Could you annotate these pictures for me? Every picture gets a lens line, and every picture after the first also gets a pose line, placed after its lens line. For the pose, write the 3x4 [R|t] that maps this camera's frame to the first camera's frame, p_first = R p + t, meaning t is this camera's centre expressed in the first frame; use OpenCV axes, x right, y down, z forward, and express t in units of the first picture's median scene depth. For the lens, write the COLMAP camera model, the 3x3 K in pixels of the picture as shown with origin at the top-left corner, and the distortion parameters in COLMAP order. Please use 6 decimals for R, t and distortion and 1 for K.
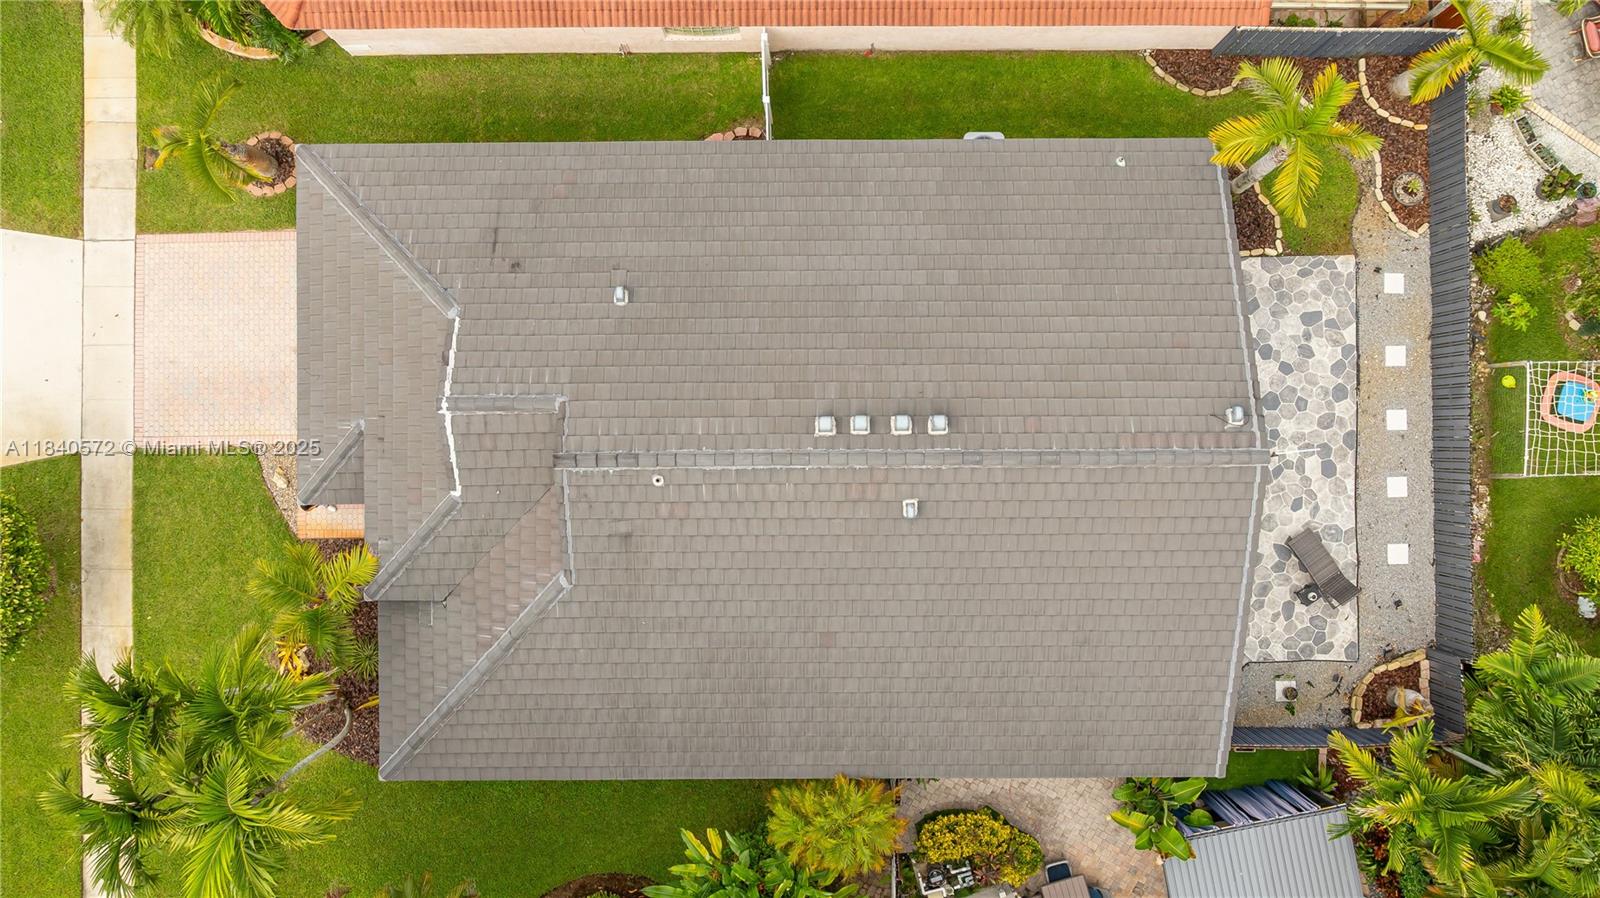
lens RADIAL K [[1282.4, 0, 804.0], [0, 1282.4, 452.3], [0, 0, 1]] dist [-0.020598, -0.000387]
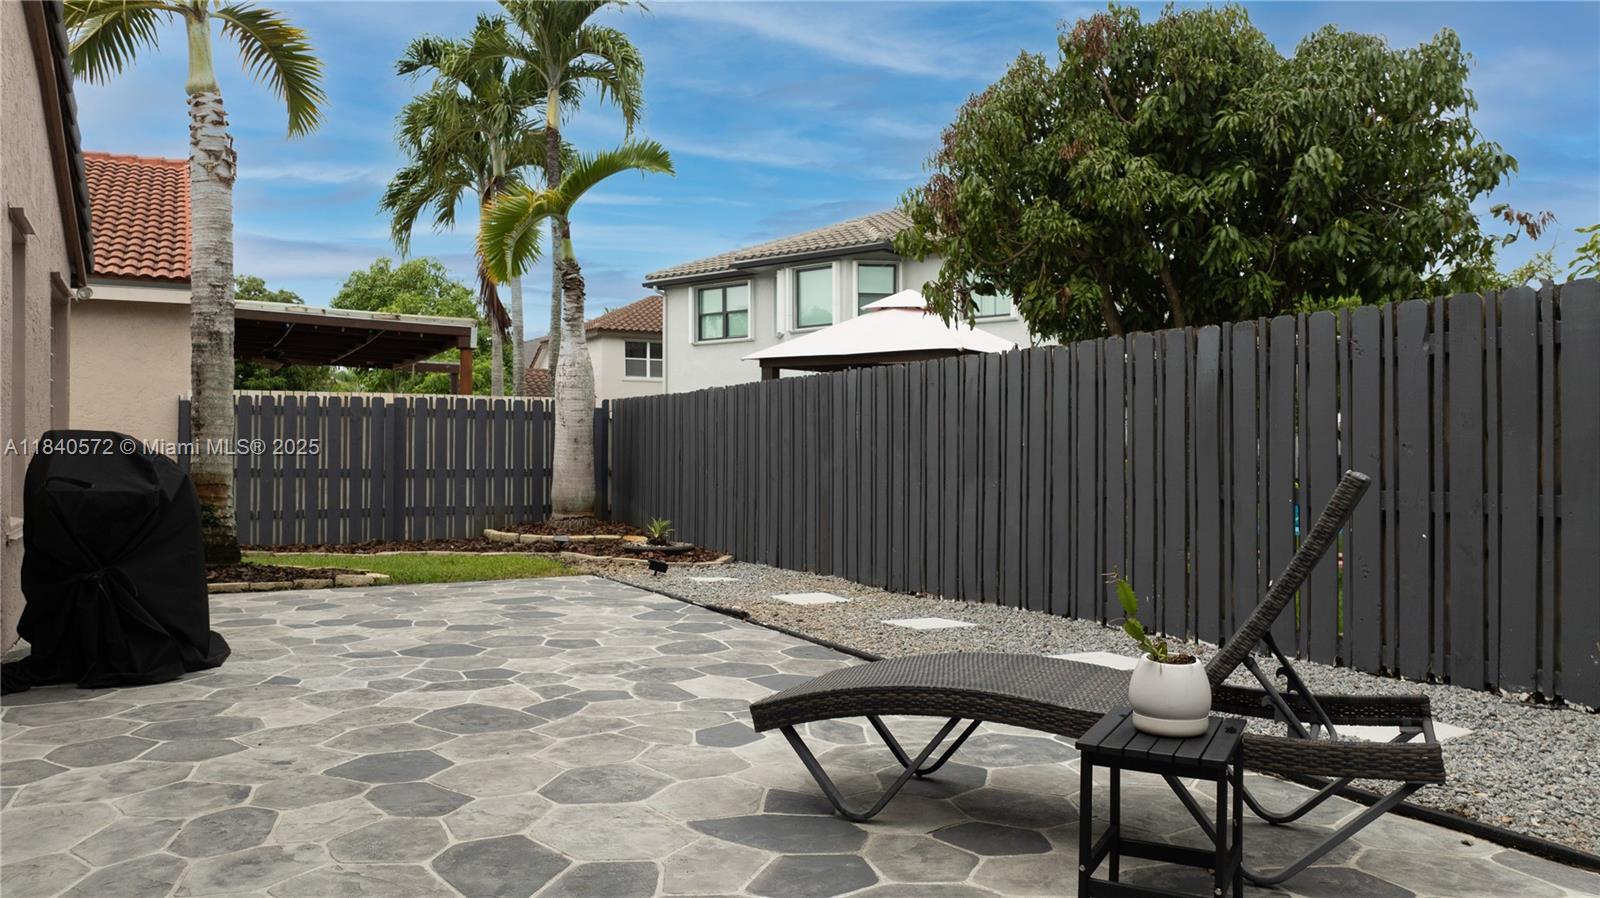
lens RADIAL K [[1128.1, 0, 800.0], [0, 1128.1, 449.0], [0, 0, 1]] dist [-0.037050, 0.036867]
pose [[0.876451, 0.010126, 0.481384, 0.322598], [0.481383, 0.002735, -0.876506, 0.174091], [-0.010192, 0.999945, -0.002477, 0.962570]]
